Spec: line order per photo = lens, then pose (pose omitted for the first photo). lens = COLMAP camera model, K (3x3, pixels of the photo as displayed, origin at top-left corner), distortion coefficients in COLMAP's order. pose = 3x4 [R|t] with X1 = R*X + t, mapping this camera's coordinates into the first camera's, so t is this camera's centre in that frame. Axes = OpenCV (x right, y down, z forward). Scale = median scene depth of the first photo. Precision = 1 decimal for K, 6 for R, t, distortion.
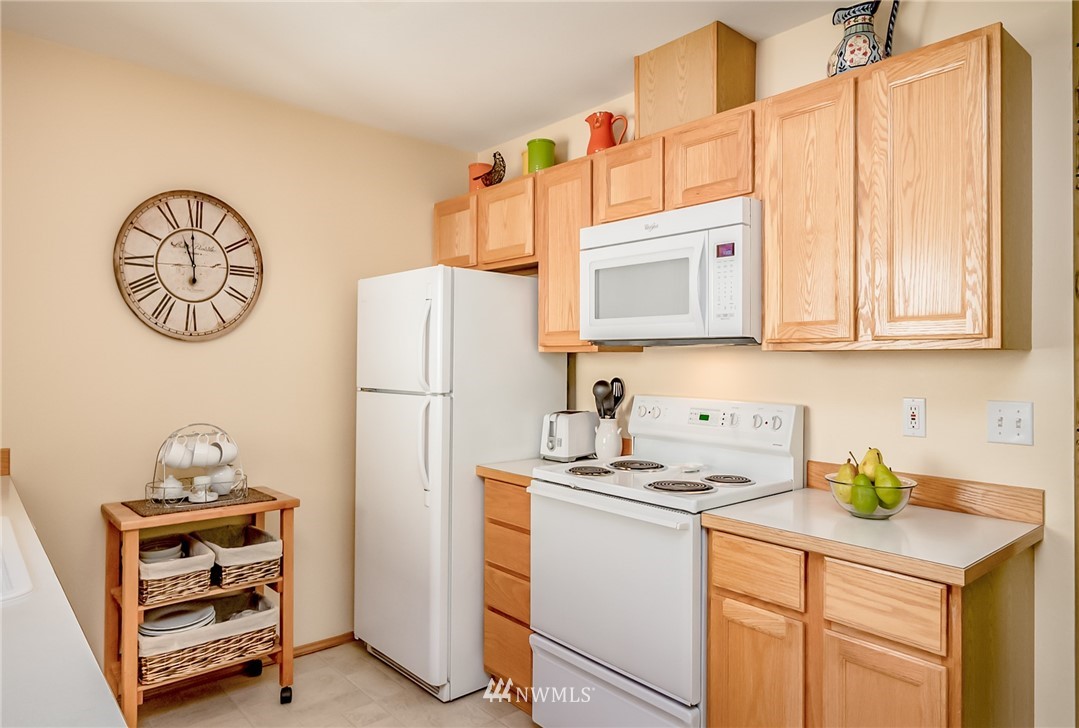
lens RADIAL K [[671.5, 0, 536.8], [0, 671.5, 359.1], [0, 0, 1]] dist [-0.000598, -0.001052]
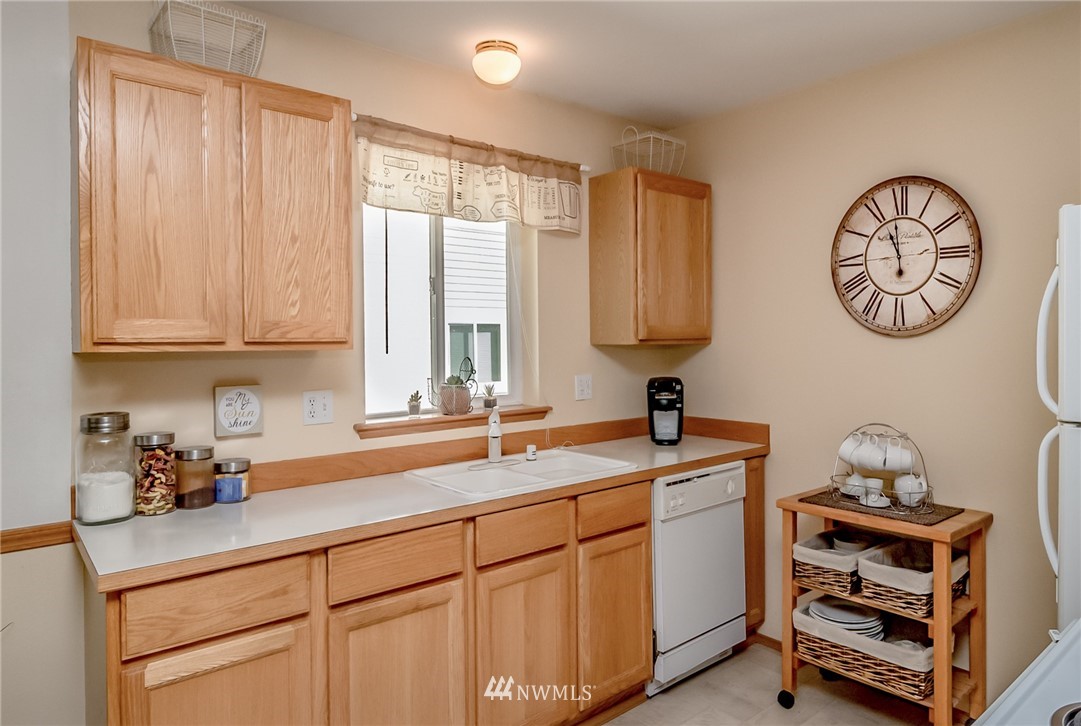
lens RADIAL K [[664.1, 0, 542.8], [0, 664.1, 345.0], [0, 0, 1]] dist [0.001368, -0.000455]
pose [[-0.024323, 0.000395, -0.999704, 0.443819], [0.016556, 0.999863, -0.000008, -0.023794], [0.999567, -0.016551, -0.024326, 0.531948]]
